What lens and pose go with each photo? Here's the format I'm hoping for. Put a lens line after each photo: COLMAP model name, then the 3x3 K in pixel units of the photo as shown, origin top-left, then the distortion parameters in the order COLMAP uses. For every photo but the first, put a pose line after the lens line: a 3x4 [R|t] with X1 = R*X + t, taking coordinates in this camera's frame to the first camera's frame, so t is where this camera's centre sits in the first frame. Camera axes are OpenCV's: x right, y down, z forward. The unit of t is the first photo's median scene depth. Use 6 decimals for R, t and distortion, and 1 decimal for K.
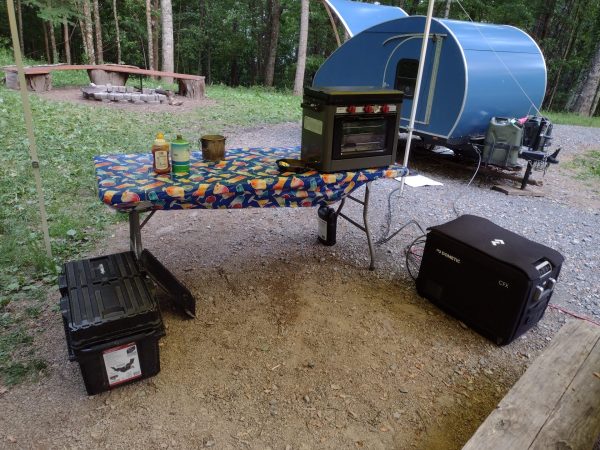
lens RADIAL K [[454.6, 0, 300.0], [0, 454.6, 225.0], [0, 0, 1]] dist [-0.003967, -0.002837]
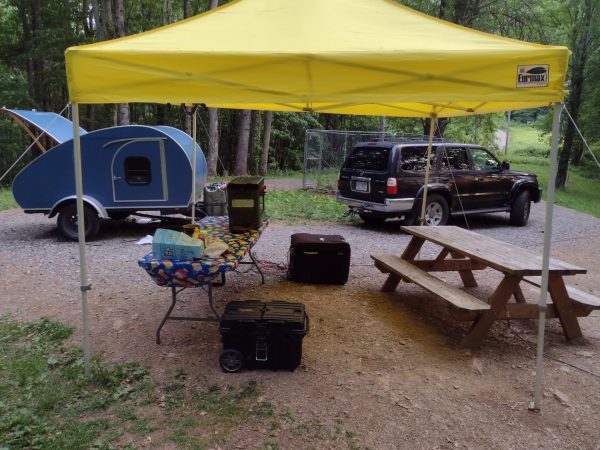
lens RADIAL K [[454.6, 0, 300.0], [0, 454.6, 225.0], [0, 0, 1]] dist [-0.003967, -0.002837]
pose [[0.511608, -0.236438, 0.826048, -0.847631], [0.358023, 0.932618, 0.045202, -0.098556], [-0.781074, 0.272618, 0.561785, -0.056006]]
